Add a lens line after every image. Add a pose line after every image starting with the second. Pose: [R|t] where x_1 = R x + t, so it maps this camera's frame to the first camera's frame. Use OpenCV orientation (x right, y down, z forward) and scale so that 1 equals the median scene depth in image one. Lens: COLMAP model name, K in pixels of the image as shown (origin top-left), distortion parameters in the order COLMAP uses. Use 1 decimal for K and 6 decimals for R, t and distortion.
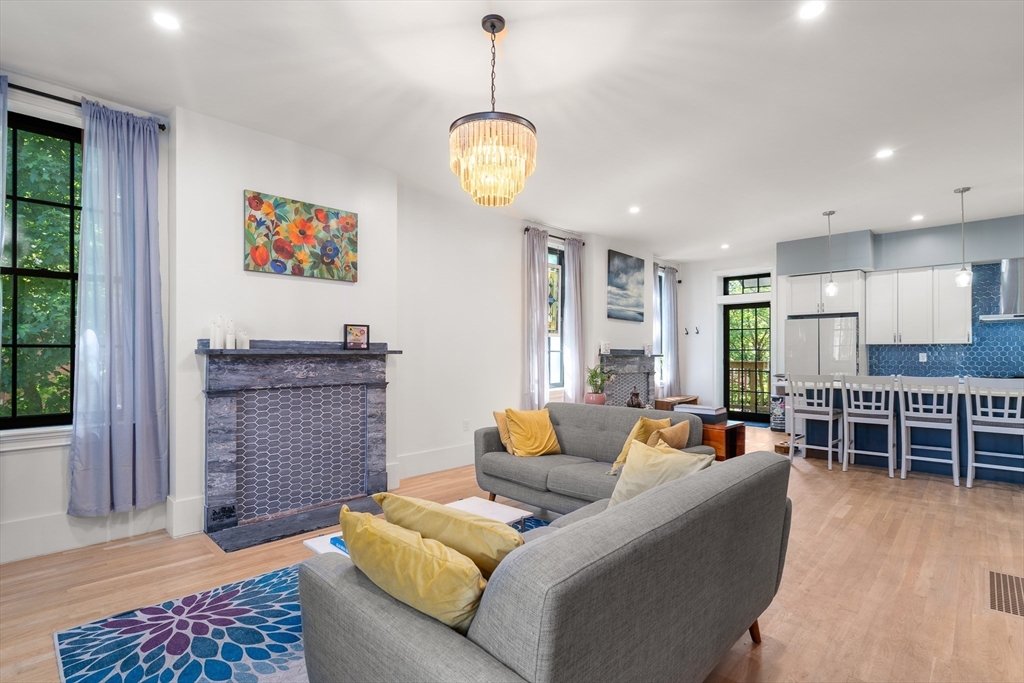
lens RADIAL K [[493.3, 0, 513.4], [0, 493.3, 348.5], [0, 0, 1]] dist [-0.000647, -0.000151]
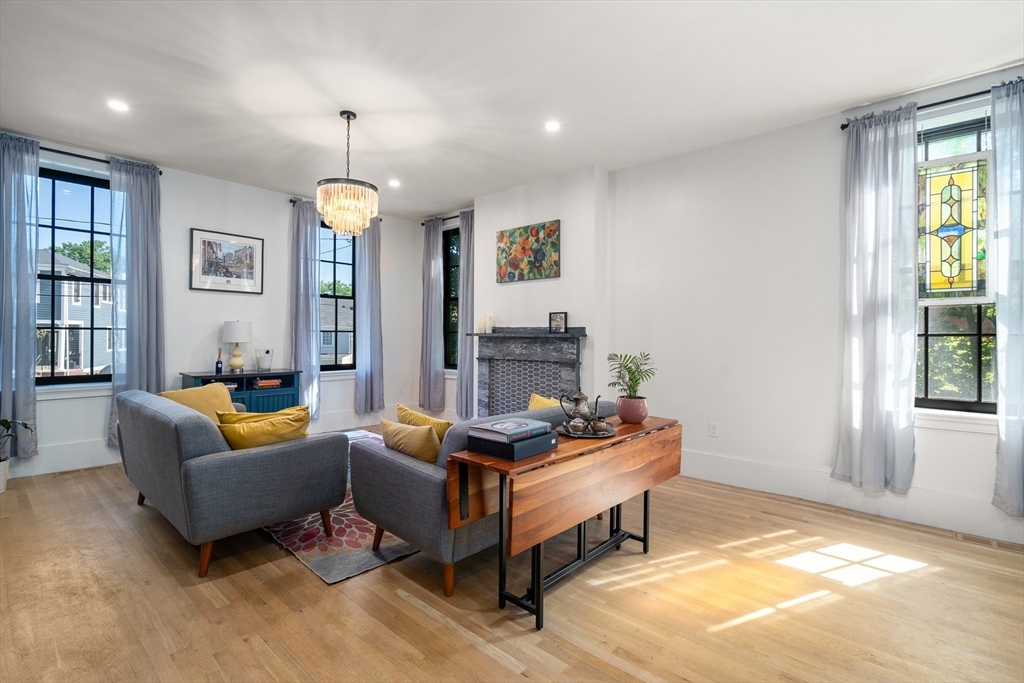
lens RADIAL K [[479.1, 0, 515.9], [0, 479.1, 333.8], [0, 0, 1]] dist [0.001043, 0.000379]
pose [[0.037414, -0.006313, -0.999280, 0.902670], [0.000572, 0.999980, -0.006296, 0.011543], [0.999300, -0.000336, 0.037417, 0.920245]]
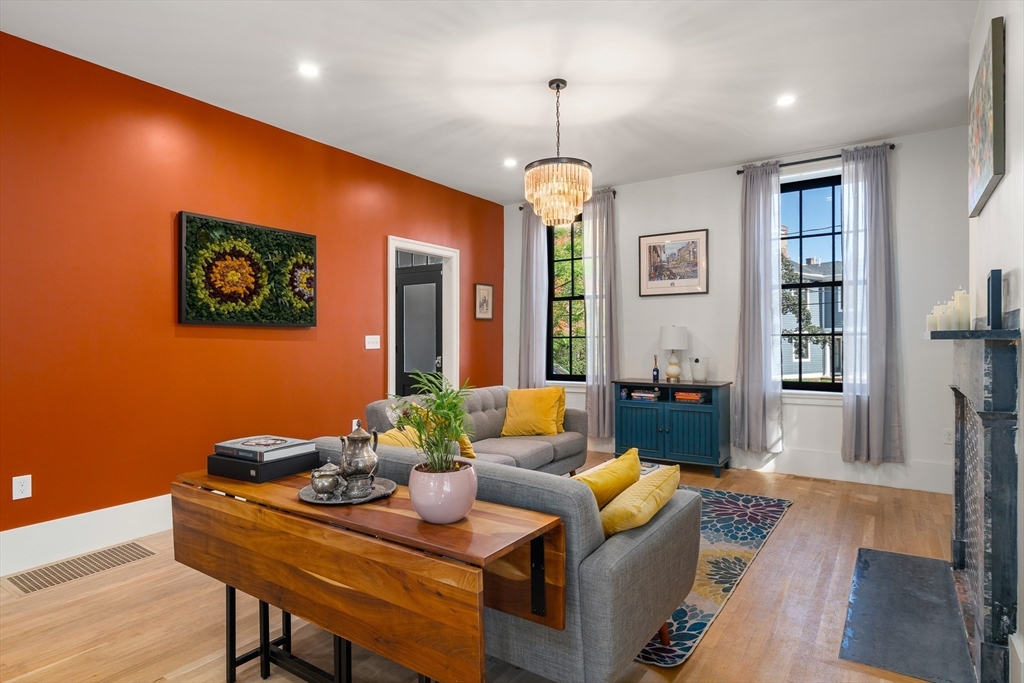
lens RADIAL K [[580.2, 0, 512.0], [0, 580.2, 341.5], [0, 0, 1]] dist [0.003944, 0.000513]
pose [[-0.986269, 0.004496, -0.165088, 0.210777], [0.005706, 0.999960, -0.006857, 0.014418], [0.165050, -0.007705, -0.986255, 1.578195]]
